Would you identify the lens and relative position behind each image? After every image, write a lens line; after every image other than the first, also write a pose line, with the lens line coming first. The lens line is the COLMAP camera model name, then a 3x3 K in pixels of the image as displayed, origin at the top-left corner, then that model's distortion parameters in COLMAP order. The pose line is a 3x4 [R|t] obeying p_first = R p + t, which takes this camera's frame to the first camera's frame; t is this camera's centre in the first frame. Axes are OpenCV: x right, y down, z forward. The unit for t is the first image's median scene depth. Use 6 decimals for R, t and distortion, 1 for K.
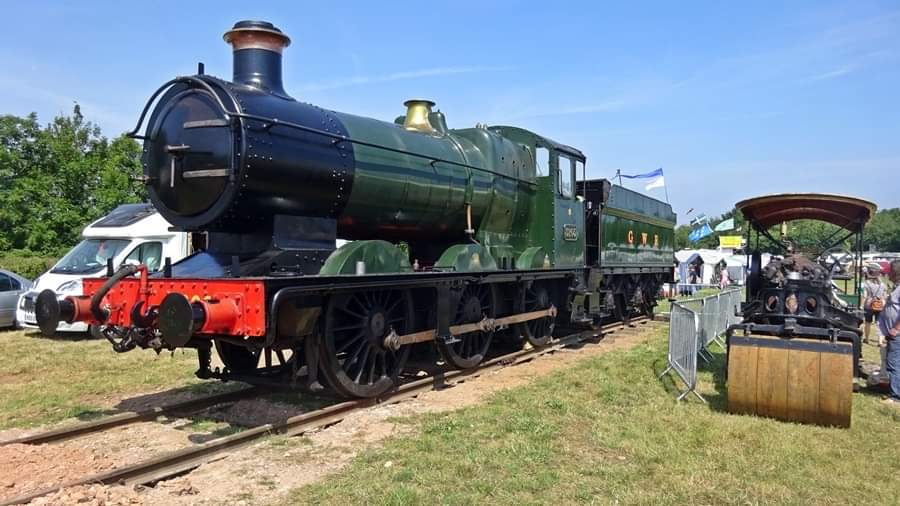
lens RADIAL K [[744.8, 0, 449.4], [0, 744.8, 253.4], [0, 0, 1]] dist [0.002803, -0.010505]
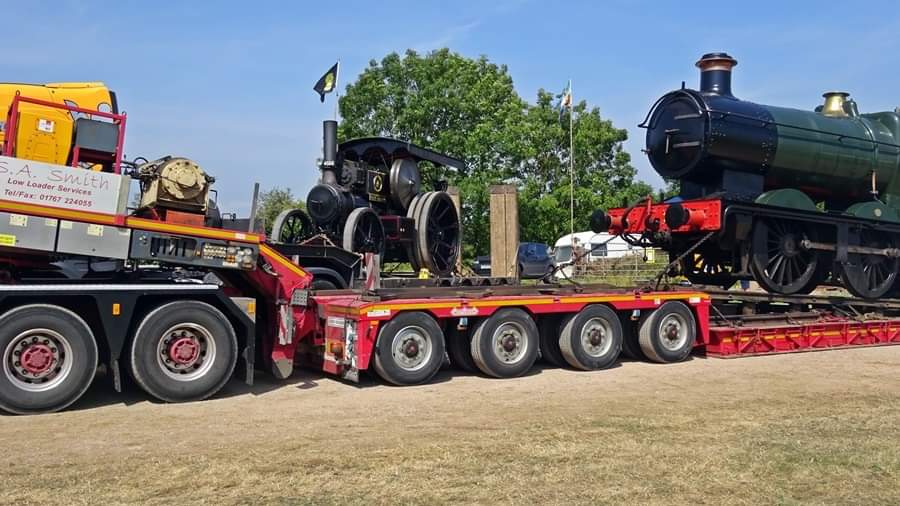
lens RADIAL K [[744.8, 0, 449.7], [0, 744.8, 252.2], [0, 0, 1]] dist [0.002803, -0.010505]
pose [[0.857030, 0.038727, -0.513809, 0.095109], [-0.039473, 0.999176, 0.009470, 0.132123], [0.513752, 0.012166, 0.857853, -0.693648]]
